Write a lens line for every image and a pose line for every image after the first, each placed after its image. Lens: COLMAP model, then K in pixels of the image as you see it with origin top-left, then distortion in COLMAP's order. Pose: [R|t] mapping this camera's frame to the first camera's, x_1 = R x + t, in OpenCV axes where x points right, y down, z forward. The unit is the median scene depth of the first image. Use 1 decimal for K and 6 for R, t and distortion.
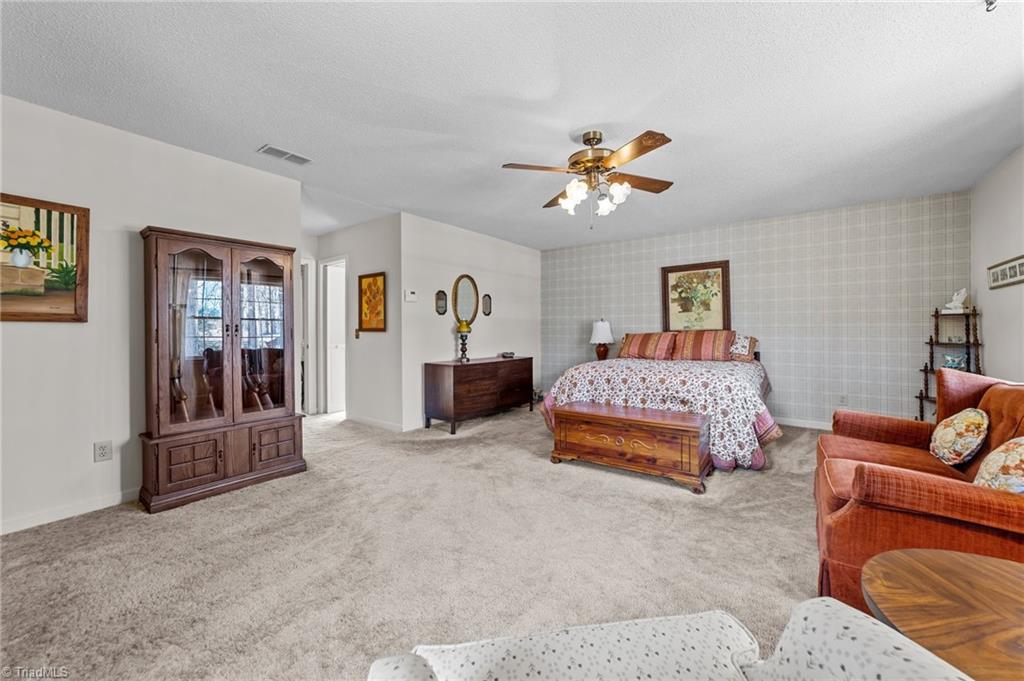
lens RADIAL K [[391.9, 0, 510.5], [0, 391.9, 334.0], [0, 0, 1]] dist [-0.011965, 0.006493]
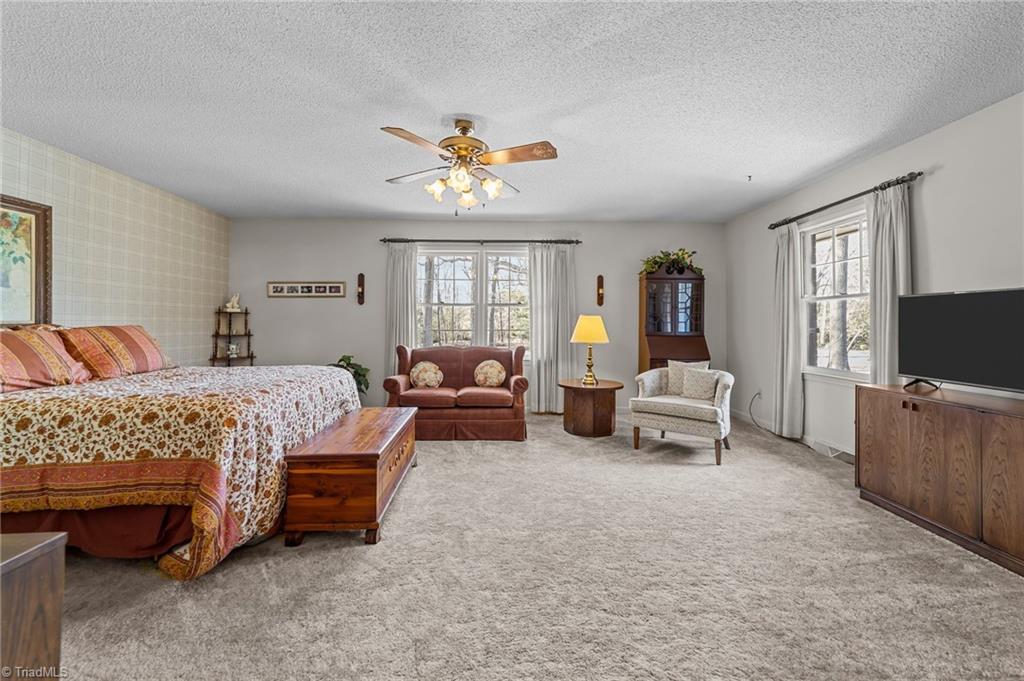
lens RADIAL K [[391.9, 0, 510.5], [0, 391.9, 334.0], [0, 0, 1]] dist [-0.011965, 0.006493]
pose [[-0.607475, -0.014521, 0.794206, -0.384304], [0.006610, 0.999706, 0.023334, -0.003052], [-0.794312, 0.019425, -0.607200, 0.889958]]
